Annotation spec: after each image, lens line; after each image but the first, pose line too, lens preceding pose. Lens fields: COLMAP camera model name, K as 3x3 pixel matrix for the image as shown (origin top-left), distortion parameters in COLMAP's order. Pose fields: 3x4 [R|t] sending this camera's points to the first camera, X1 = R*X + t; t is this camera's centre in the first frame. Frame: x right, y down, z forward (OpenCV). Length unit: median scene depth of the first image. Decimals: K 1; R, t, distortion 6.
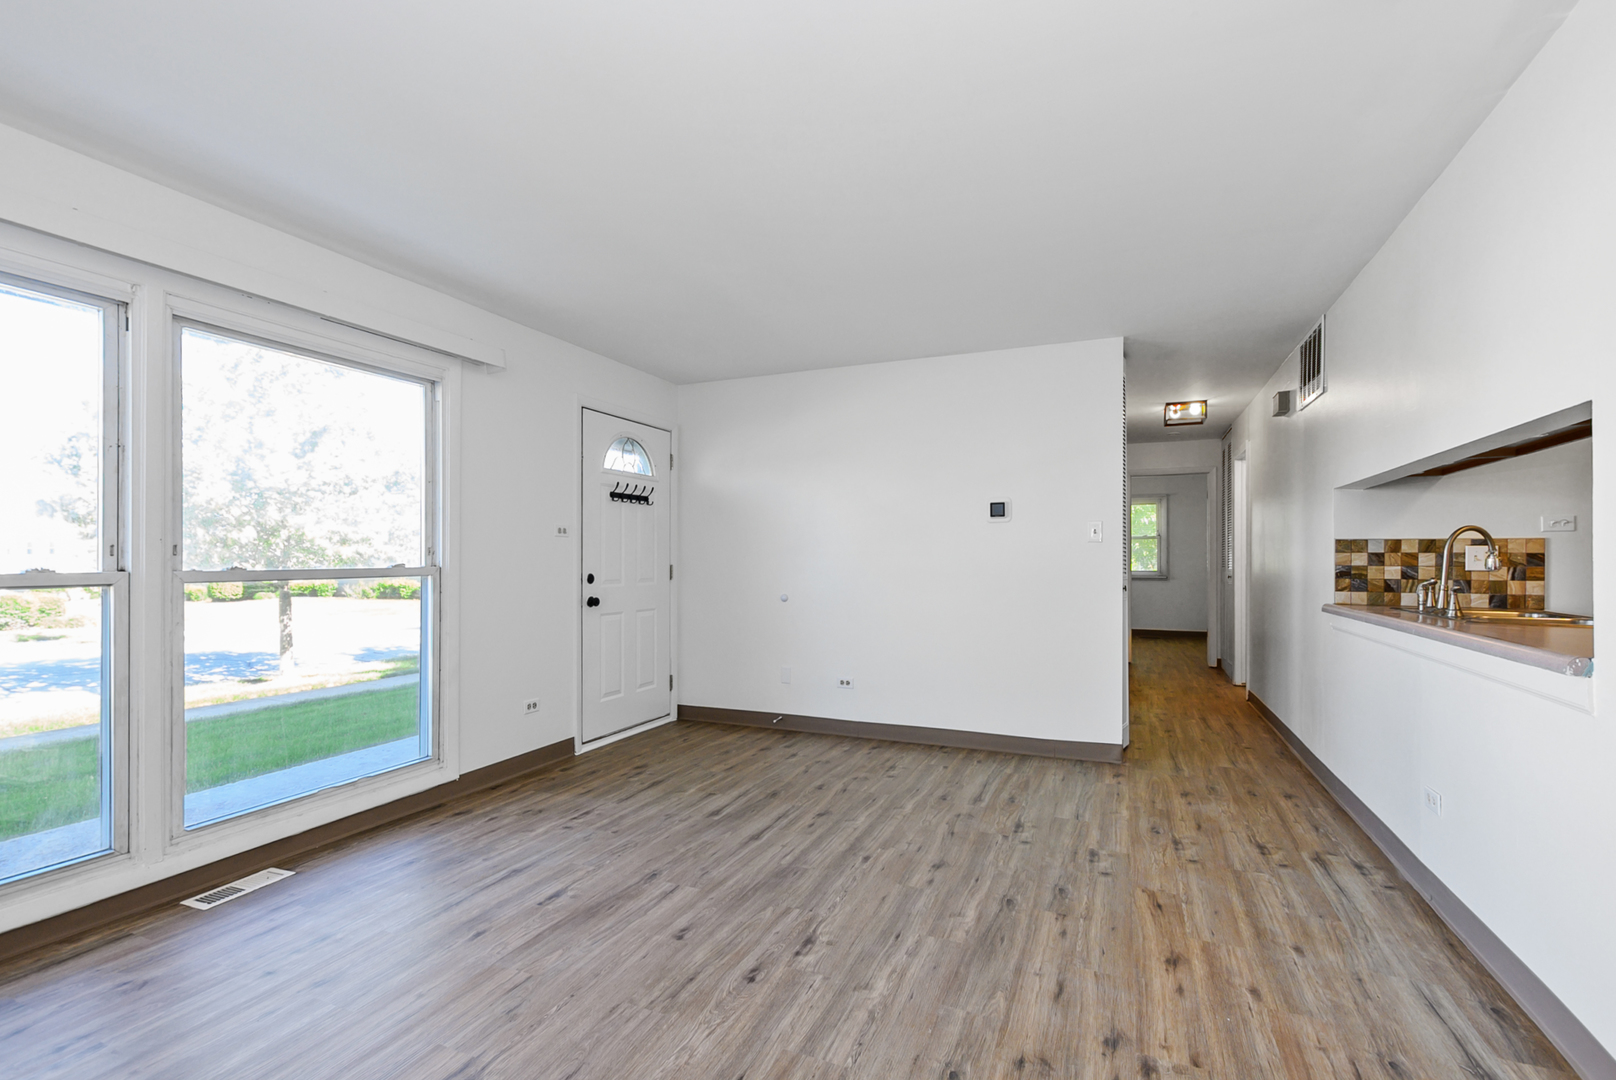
lens RADIAL K [[718.5, 0, 814.1], [0, 718.5, 556.0], [0, 0, 1]] dist [0.003000, -0.000630]
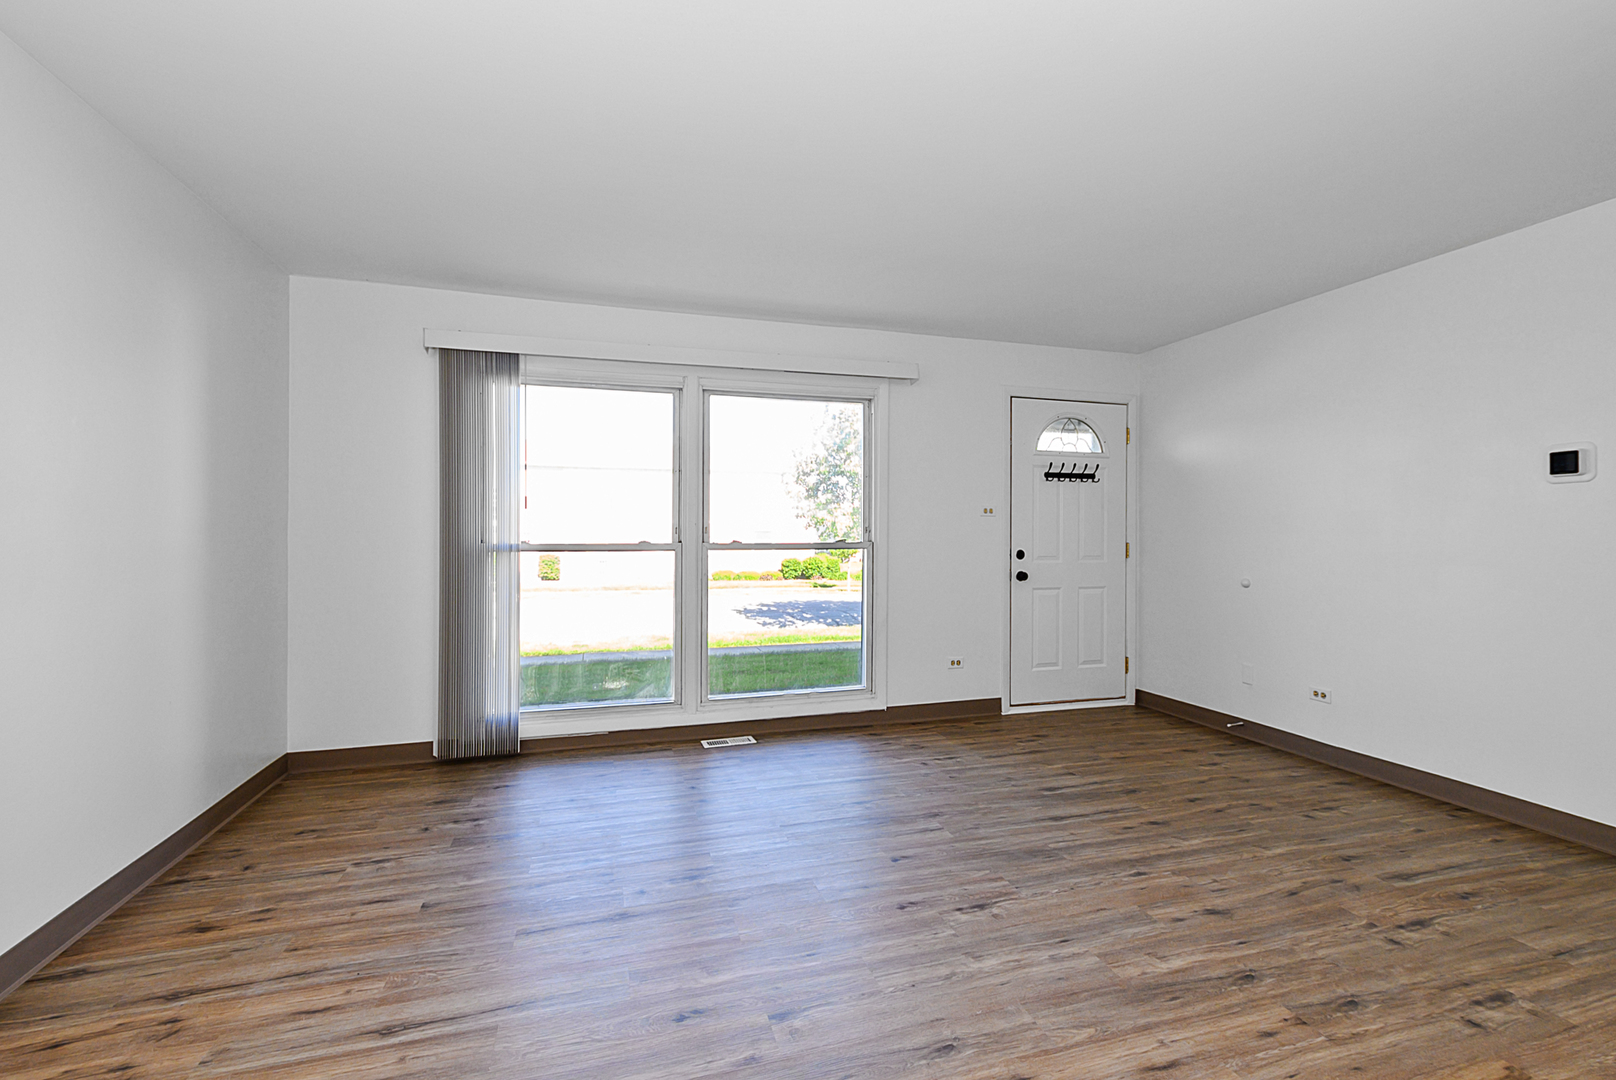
lens RADIAL K [[713.8, 0, 813.1], [0, 713.8, 531.0], [0, 0, 1]] dist [0.002564, -0.001040]
pose [[0.643007, -0.000175, -0.765860, 0.421980], [-0.000180, 1.000000, -0.000379, -0.004420], [0.765860, 0.000381, 0.643007, 0.100656]]
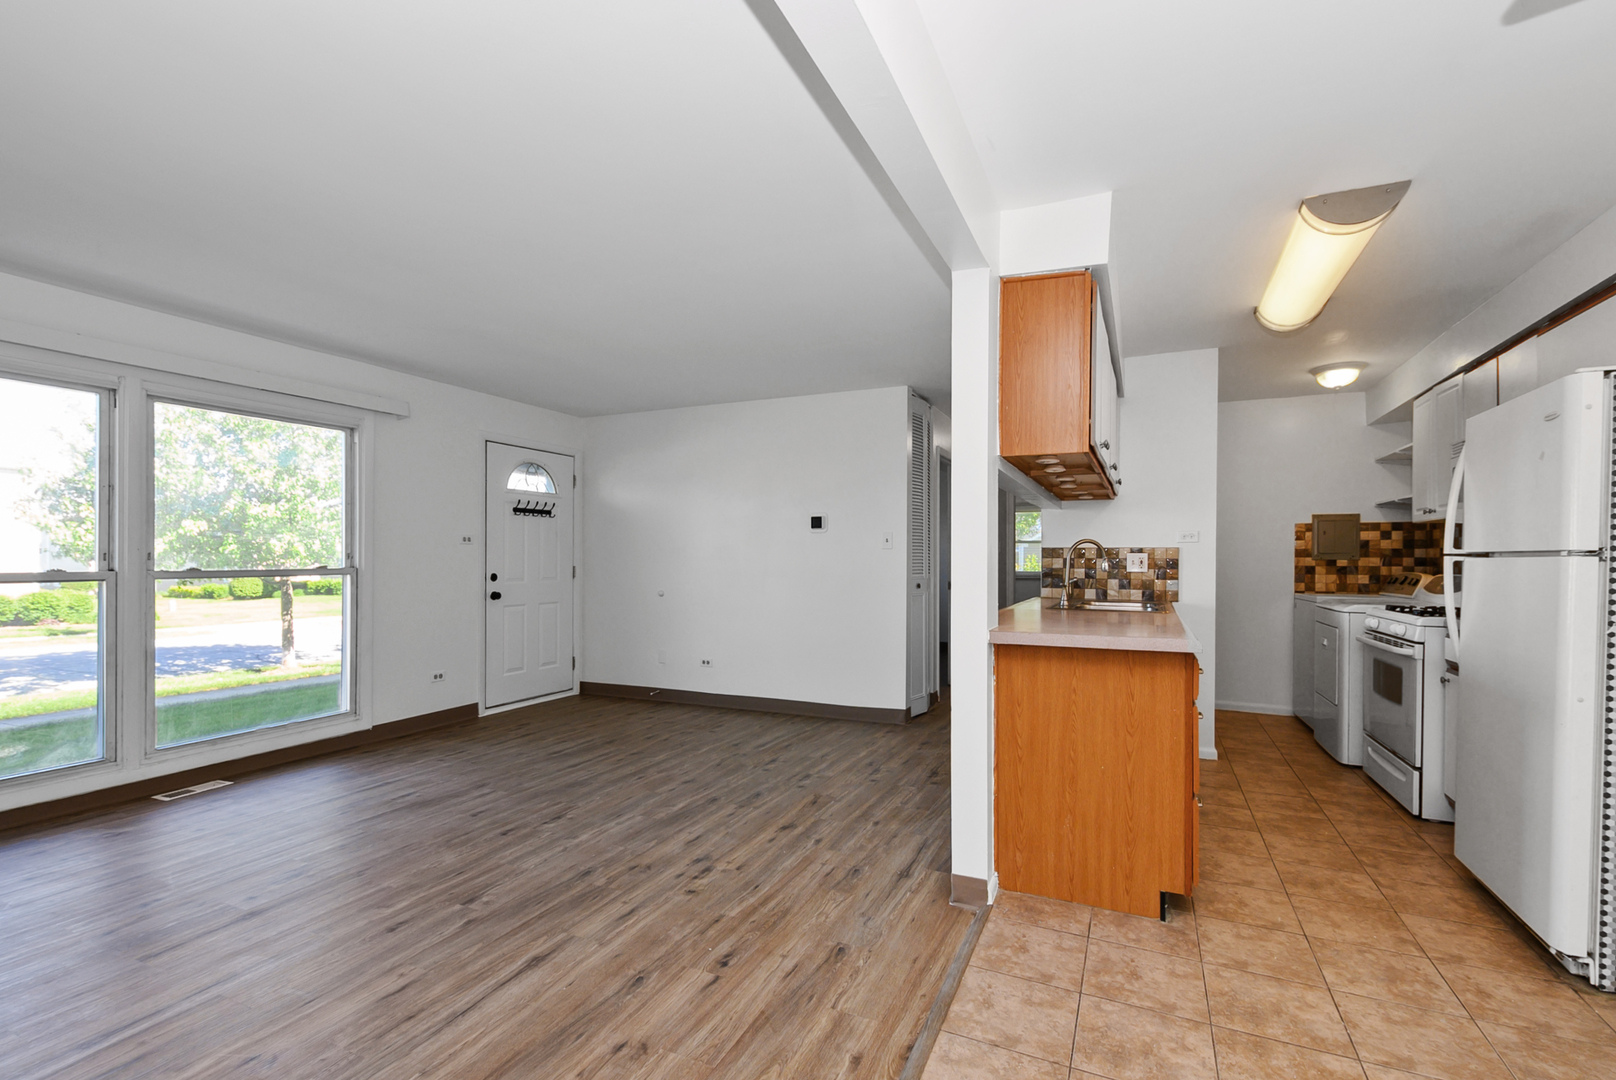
lens RADIAL K [[719.4, 0, 821.0], [0, 719.4, 557.1], [0, 0, 1]] dist [0.001564, -0.001007]
pose [[0.999876, 0.001489, -0.015659, 0.380596], [-0.001470, 0.999998, 0.001238, -0.008133], [0.015661, -0.001214, 0.999877, -0.334354]]
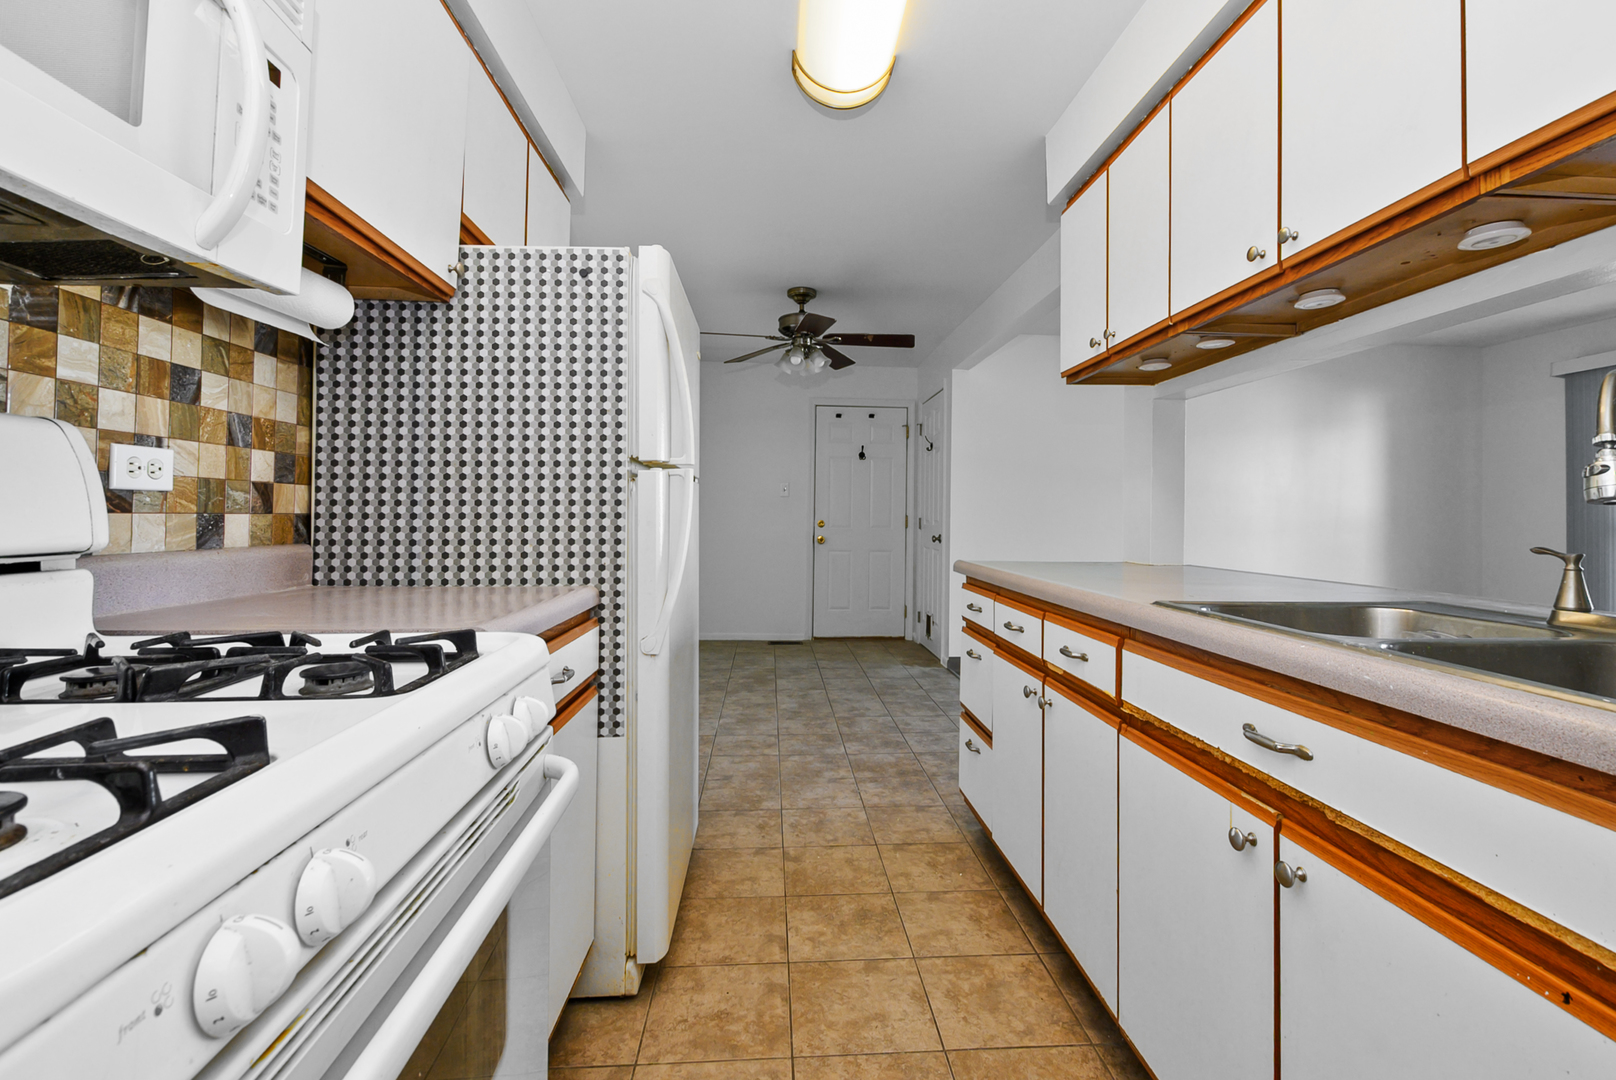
lens RADIAL K [[722.2, 0, 808.0], [0, 722.2, 540.0], [0, 0, 1]] dist [-0.021503, -0.000016]
pose [[-0.897523, 0.010801, -0.440836, 1.224477], [-0.002672, 0.999548, 0.029929, 0.024271], [0.440961, 0.028040, -0.897088, 0.992817]]
